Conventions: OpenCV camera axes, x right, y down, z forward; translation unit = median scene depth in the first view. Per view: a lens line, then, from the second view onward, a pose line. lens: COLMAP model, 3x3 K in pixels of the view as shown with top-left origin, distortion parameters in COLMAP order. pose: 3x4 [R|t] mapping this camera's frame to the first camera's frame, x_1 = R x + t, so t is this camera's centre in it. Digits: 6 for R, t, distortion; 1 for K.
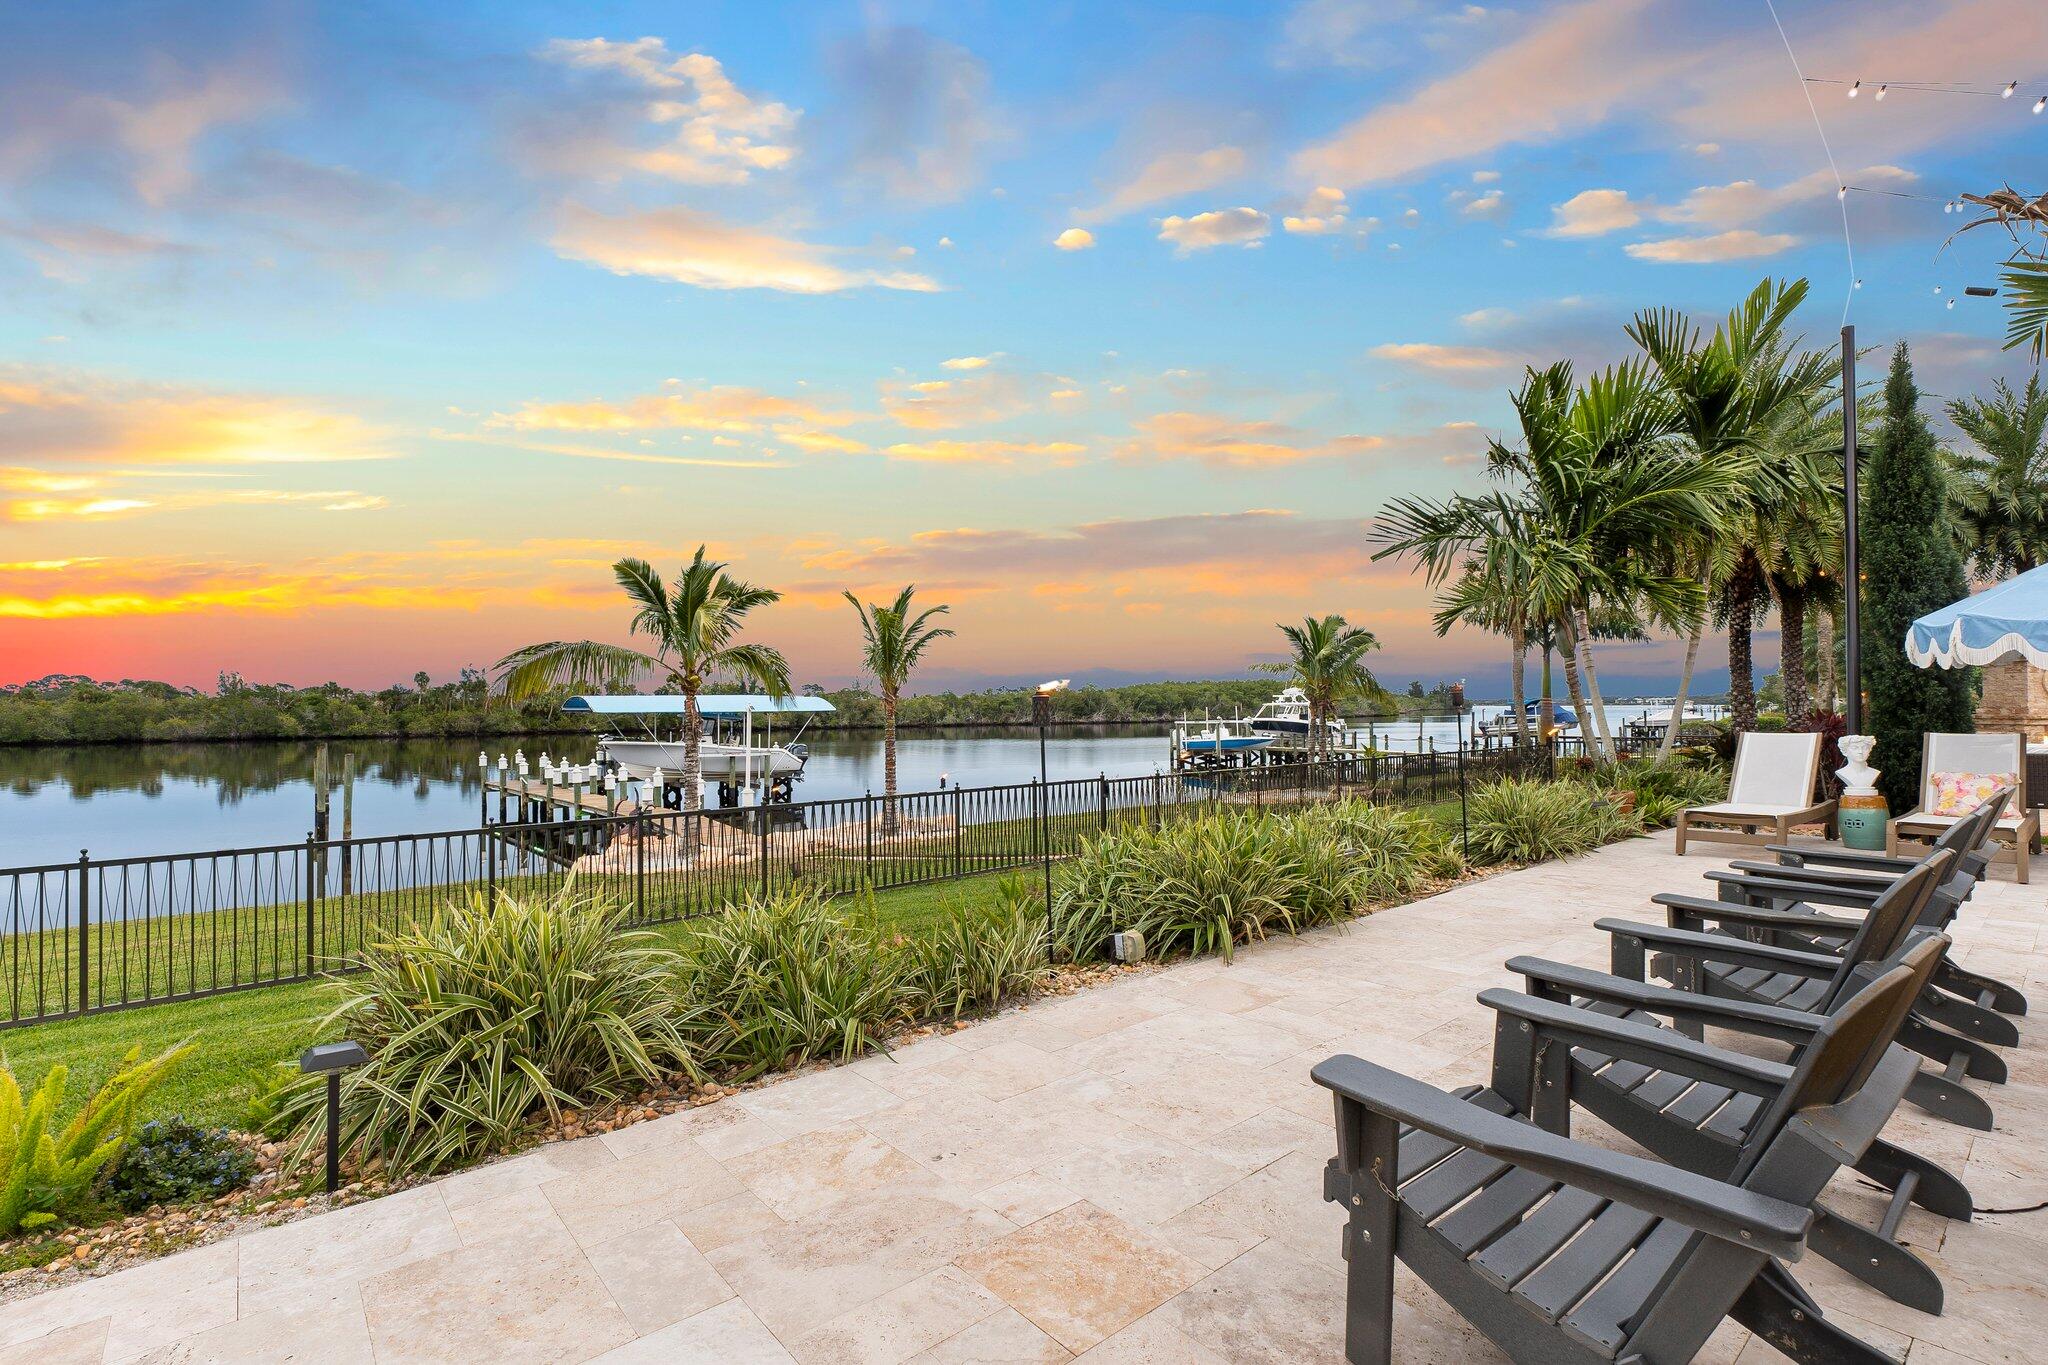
lens RADIAL K [[930.6, 0, 1027.8], [0, 930.6, 688.9], [0, 0, 1]] dist [-0.002485, -0.000857]
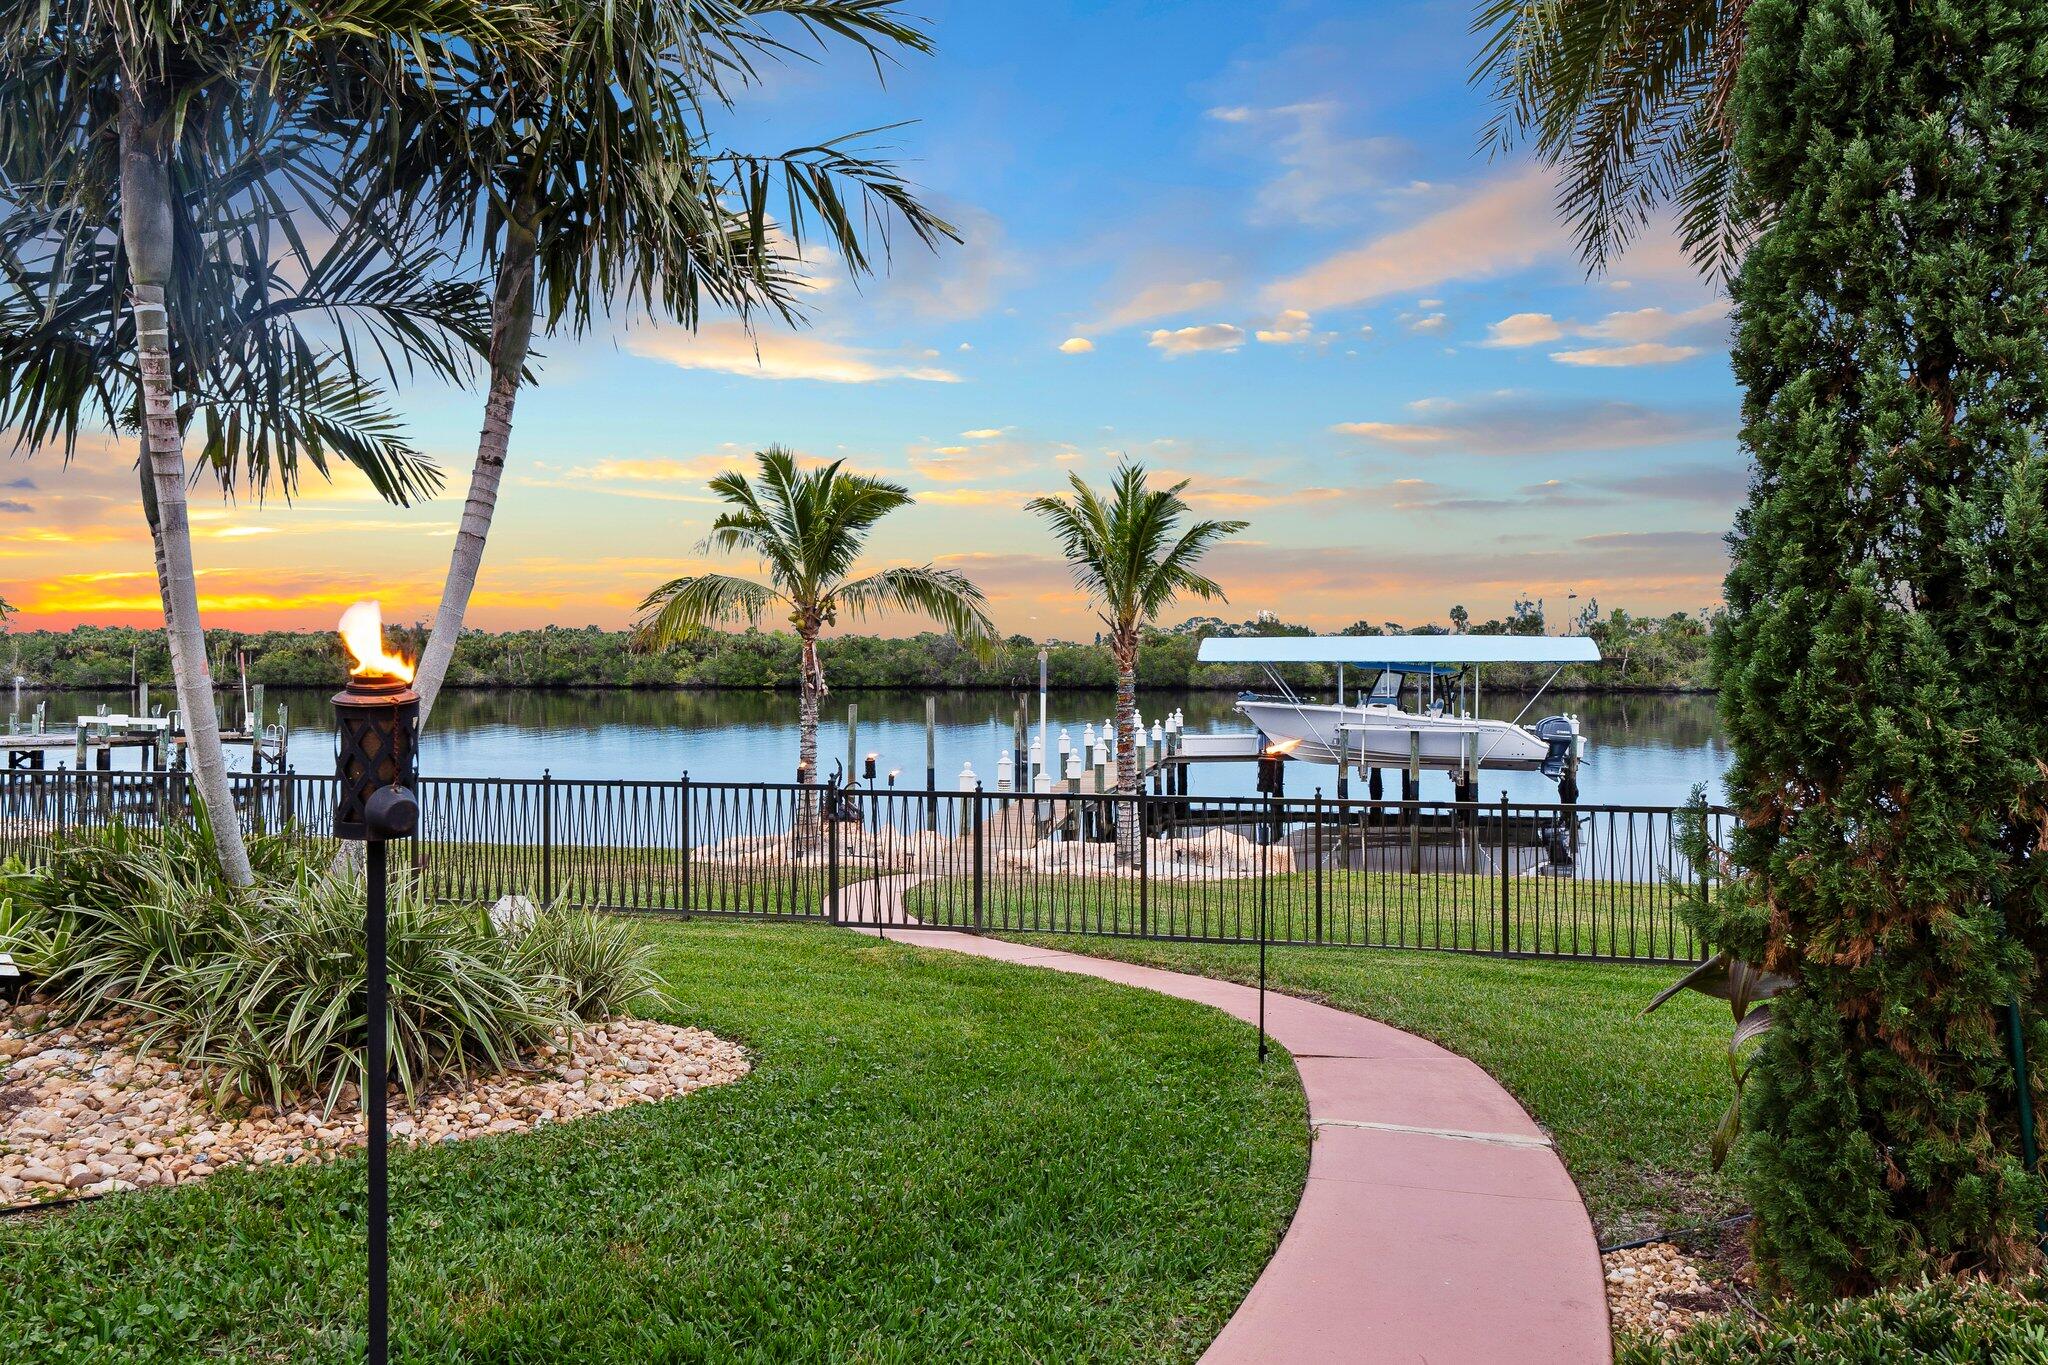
lens RADIAL K [[1383.3, 0, 1022.2], [0, 1383.3, 623.8], [0, 0, 1]] dist [0.004756, 0.000263]
pose [[0.571276, -0.014476, -0.820630, 0.177561], [0.013293, 0.999876, -0.008384, 0.002181], [0.820650, -0.006120, 0.571398, 0.142364]]
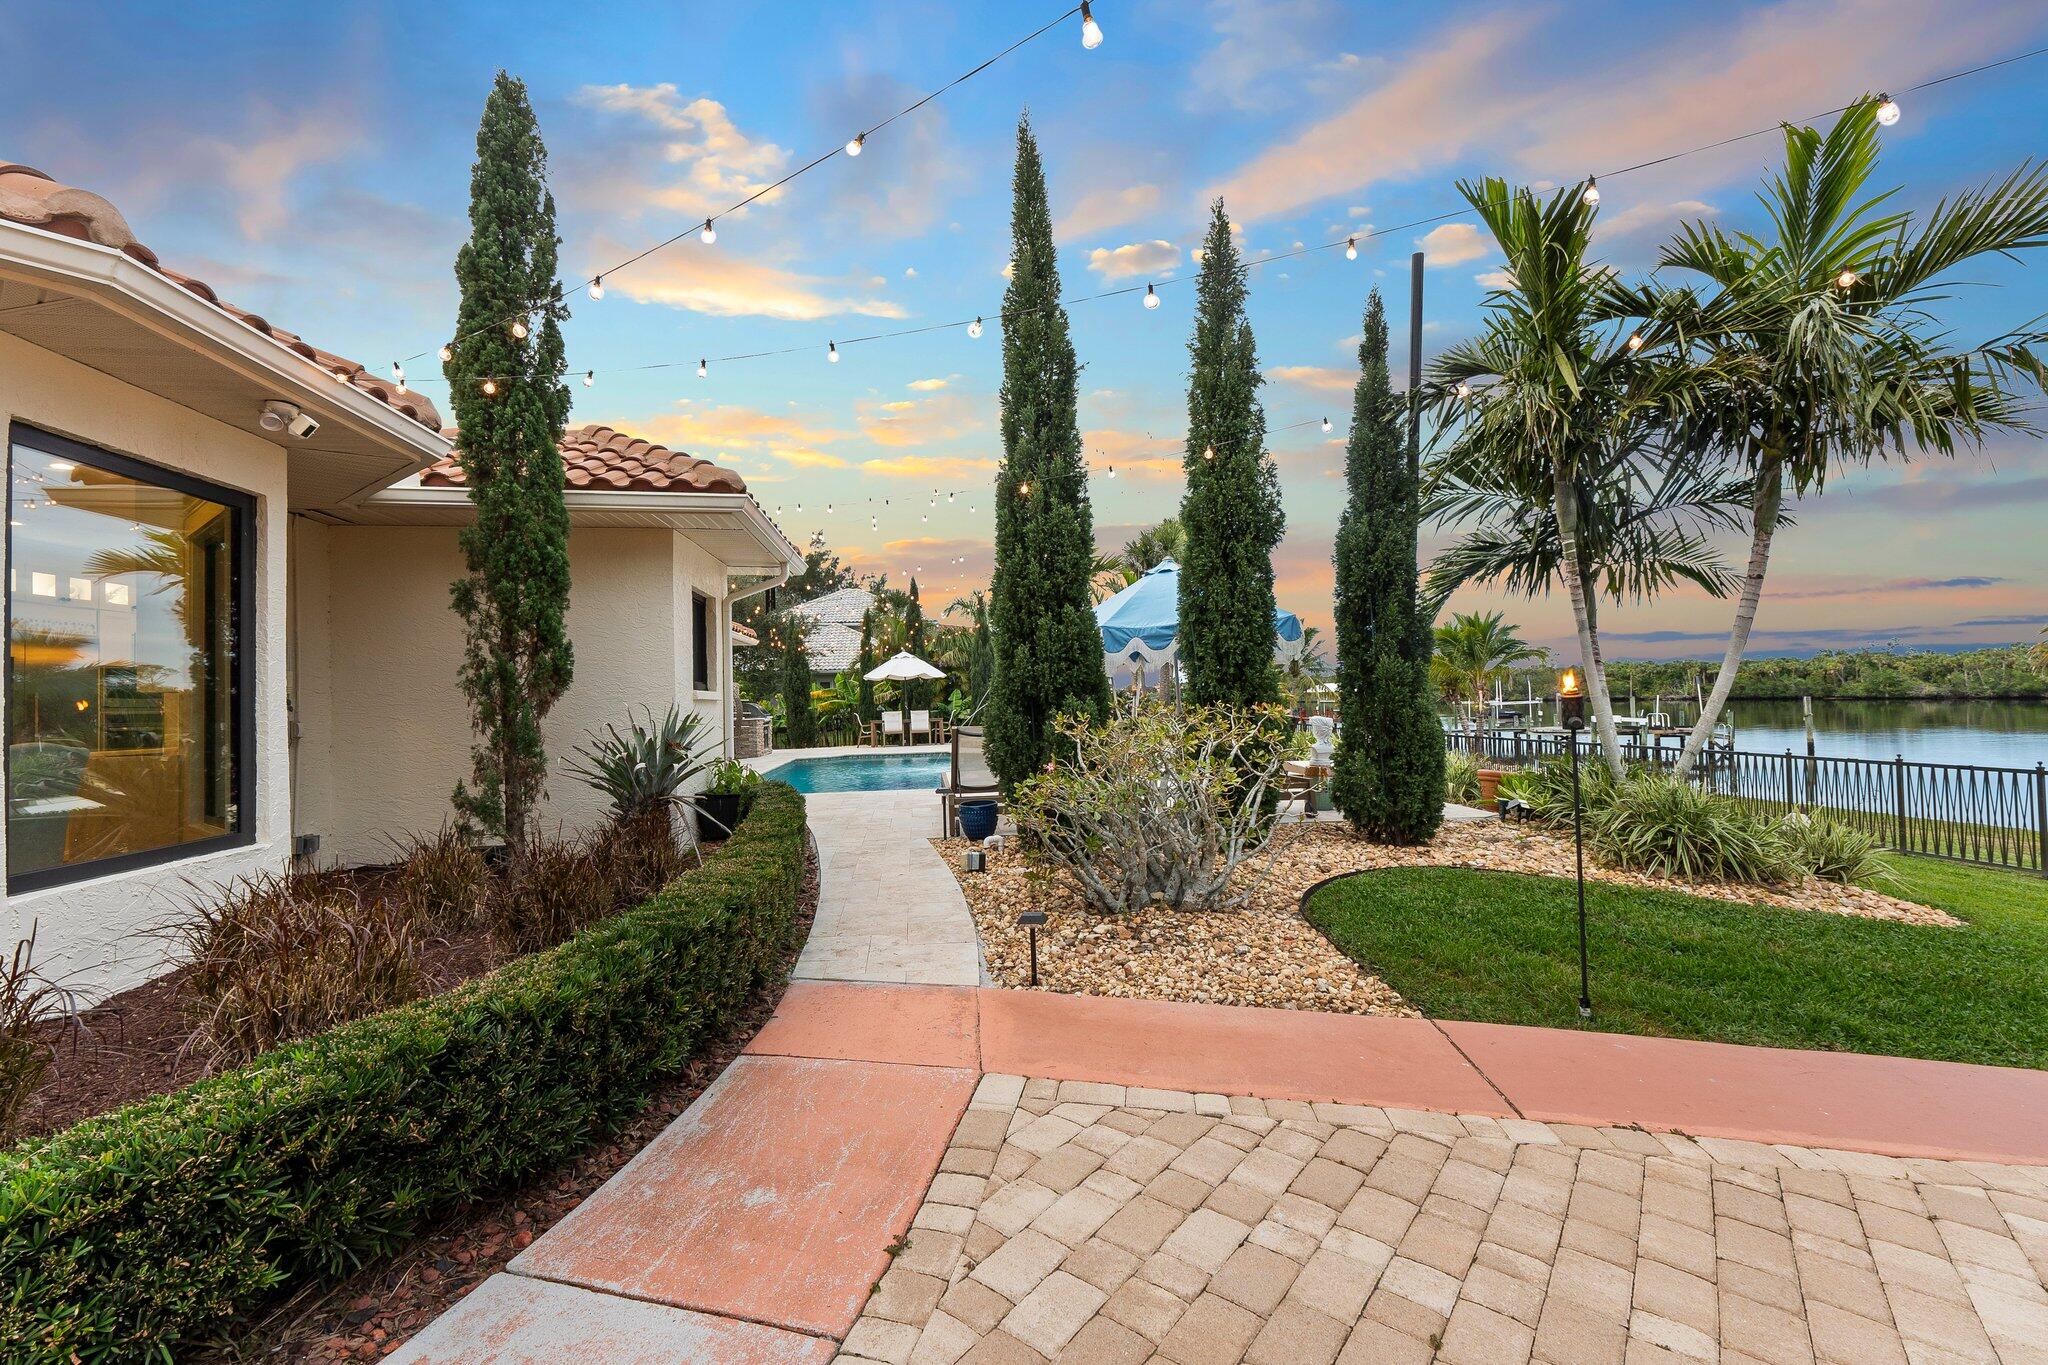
lens RADIAL K [[851.0, 0, 1024.2], [0, 851.0, 692.4], [0, 0, 1]] dist [0.008122, 0.000064]
pose [[-0.548428, 0.015939, -0.836046, 0.217374], [0.042780, 0.999044, -0.009017, 0.001745], [0.835103, -0.040711, -0.548585, 0.147054]]
